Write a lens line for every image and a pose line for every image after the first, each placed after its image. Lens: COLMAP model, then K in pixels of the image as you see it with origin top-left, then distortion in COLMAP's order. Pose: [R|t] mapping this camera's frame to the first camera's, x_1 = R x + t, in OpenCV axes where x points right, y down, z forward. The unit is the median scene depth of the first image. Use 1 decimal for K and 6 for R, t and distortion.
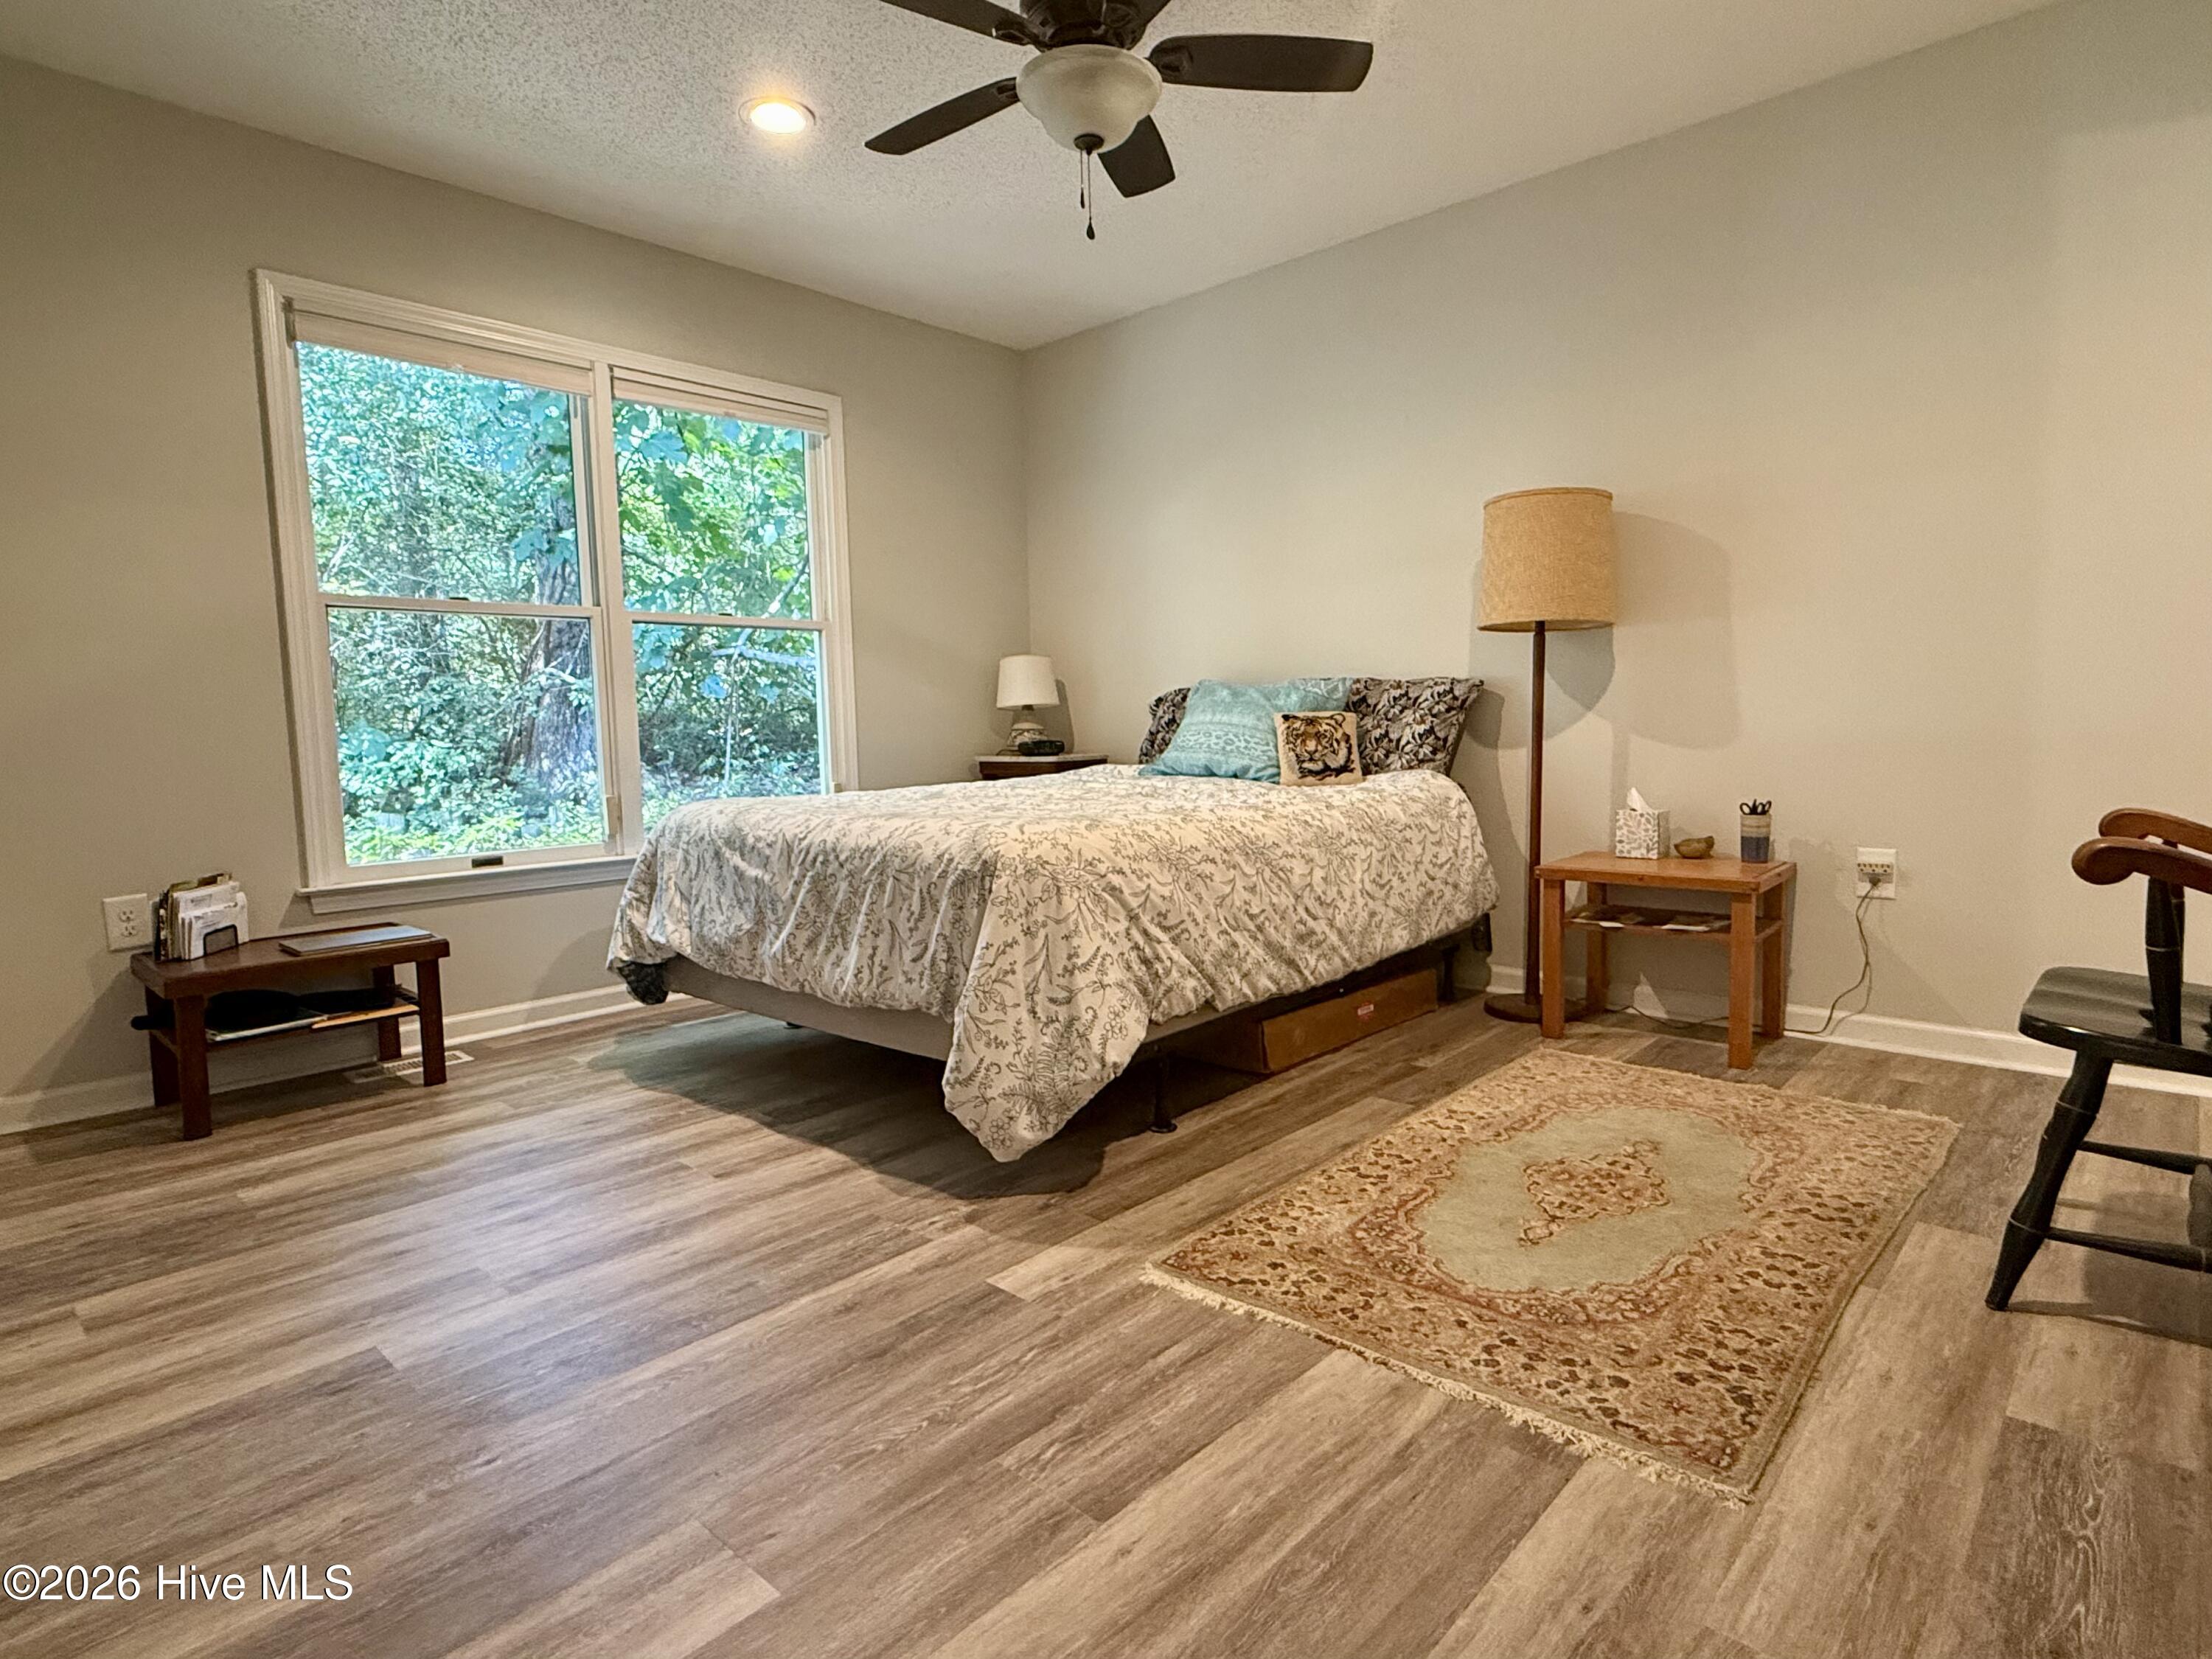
lens RADIAL K [[1091.0, 0, 1146.5], [0, 1091.0, 821.6], [0, 0, 1]] dist [-0.000552, -0.000645]
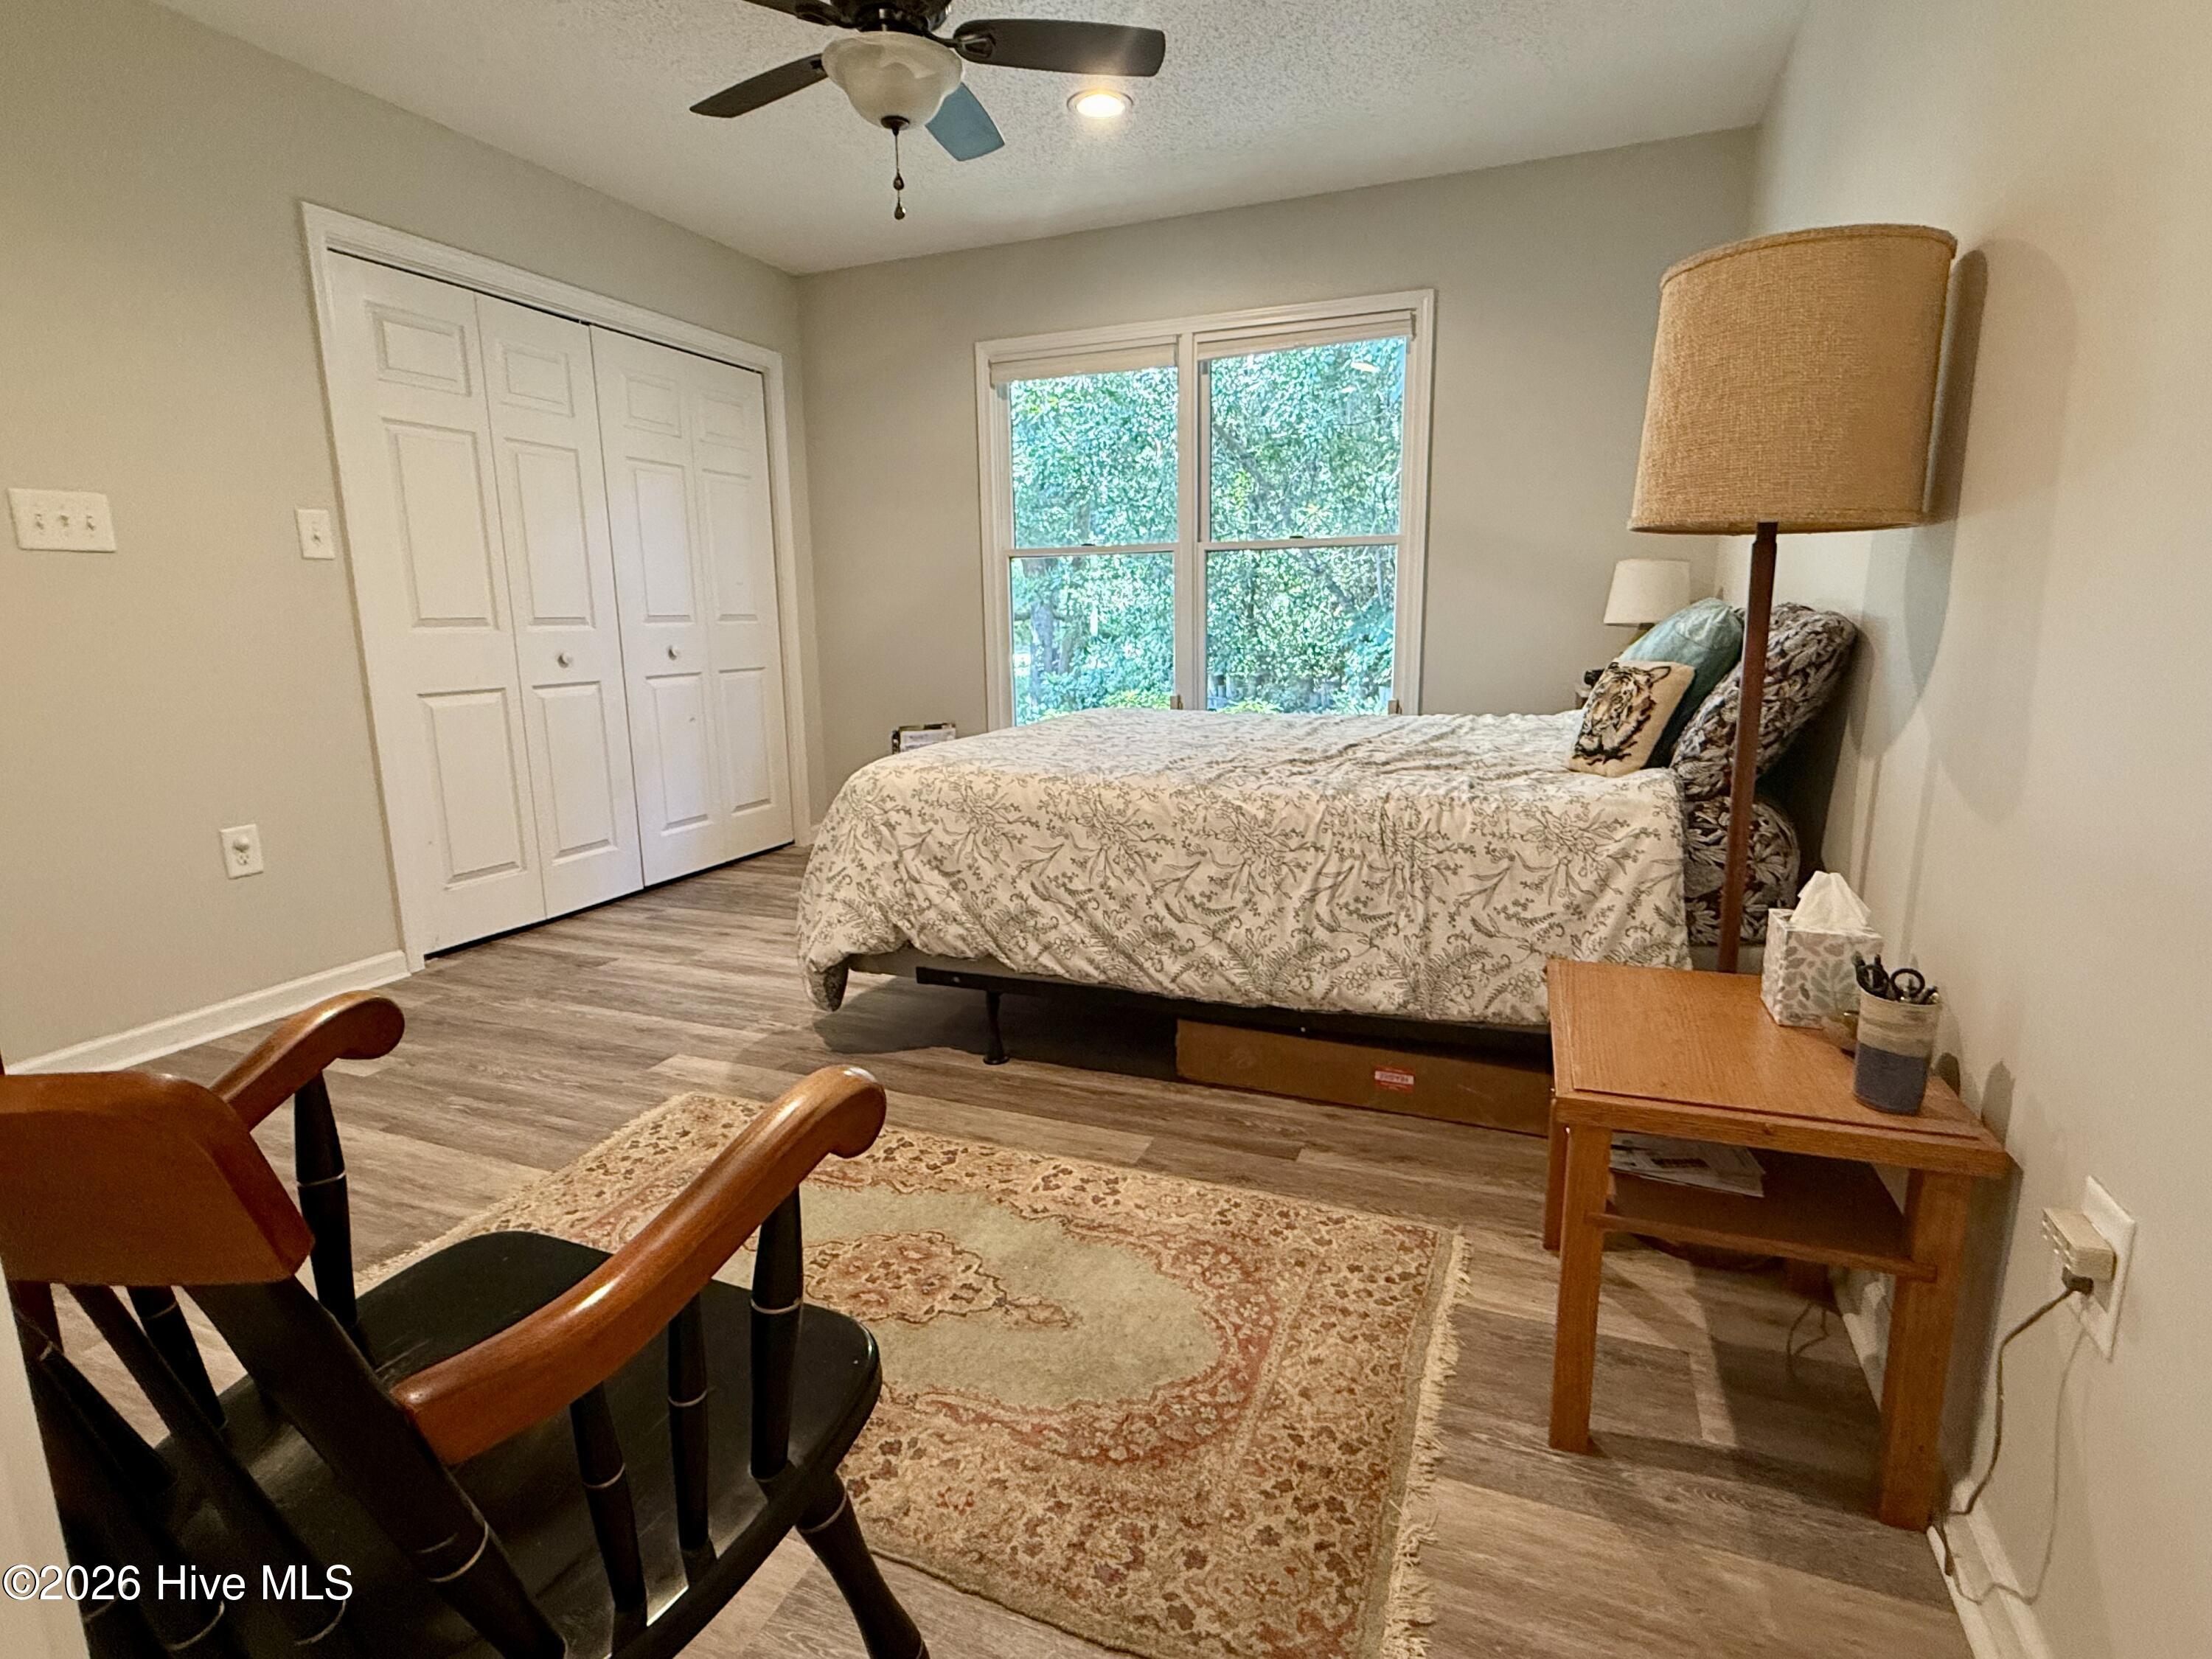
lens RADIAL K [[1091.0, 0, 1146.5], [0, 1091.0, 821.6], [0, 0, 1]] dist [-0.000552, -0.000645]
pose [[0.391260, 0.192176, -0.899991, 0.951069], [-0.082241, 0.981342, 0.173794, -0.140299], [0.916598, 0.006018, 0.399764, 0.677408]]
